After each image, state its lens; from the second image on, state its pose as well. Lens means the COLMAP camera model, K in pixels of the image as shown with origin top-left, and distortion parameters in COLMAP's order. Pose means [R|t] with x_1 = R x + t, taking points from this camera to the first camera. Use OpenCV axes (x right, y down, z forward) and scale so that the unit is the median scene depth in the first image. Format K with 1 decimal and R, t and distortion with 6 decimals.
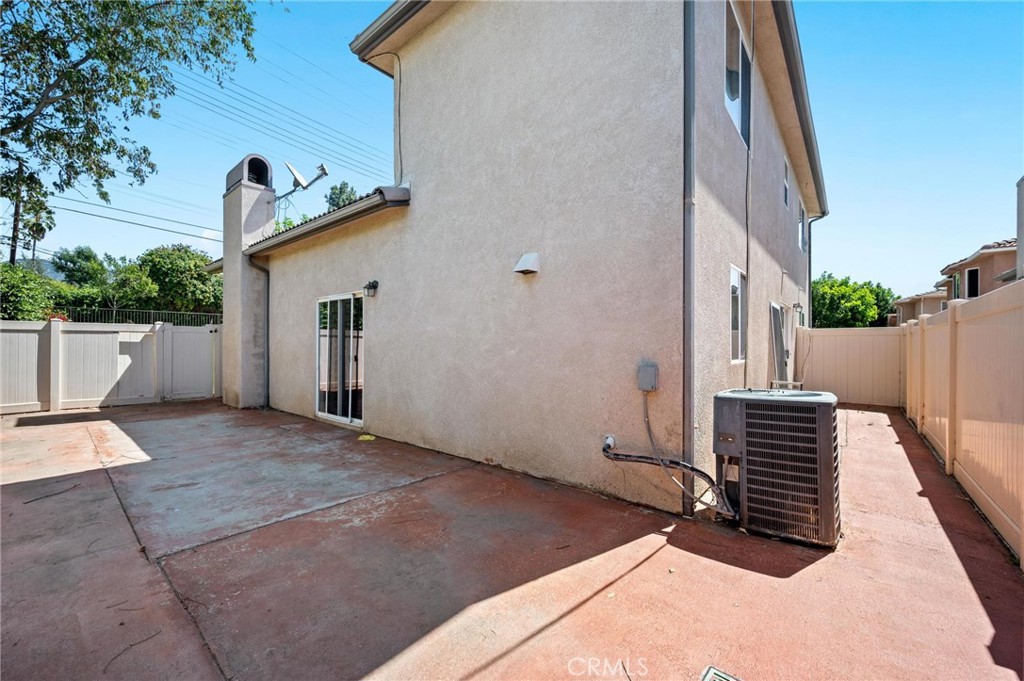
lens RADIAL K [[419.2, 0, 512.0], [0, 419.2, 346.2], [0, 0, 1]] dist [0.004089, -0.001296]
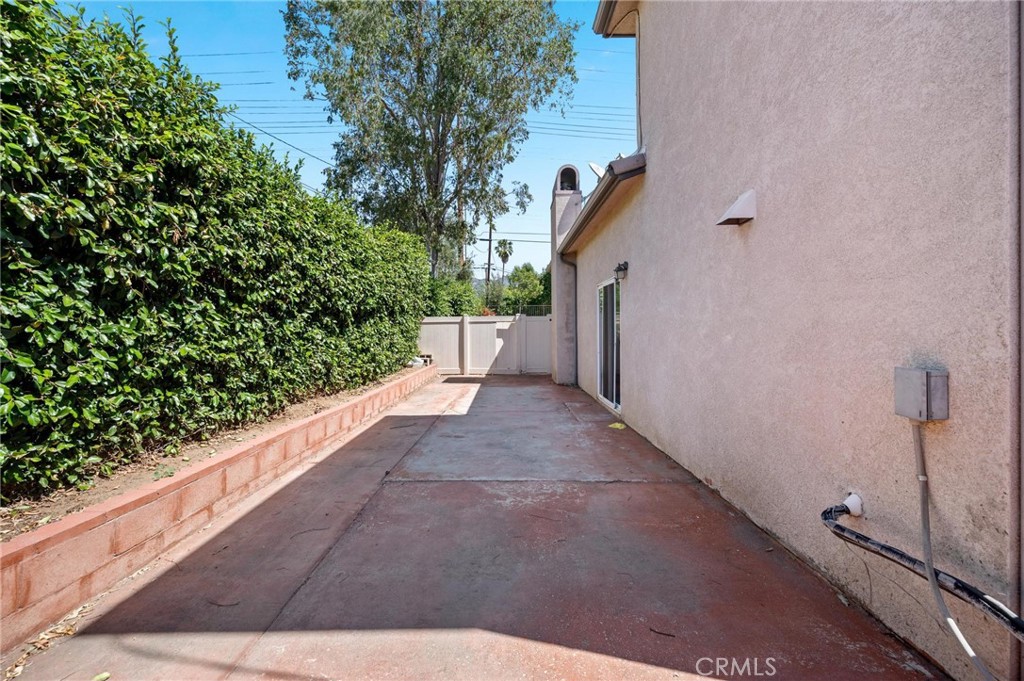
lens RADIAL K [[419.2, 0, 511.0], [0, 419.2, 334.7], [0, 0, 1]] dist [0.004089, -0.001296]
pose [[0.634543, -0.000447, -0.772887, 0.332932], [0.007295, 0.999959, 0.005411, 0.002288], [0.772853, -0.009072, 0.634520, 0.274284]]
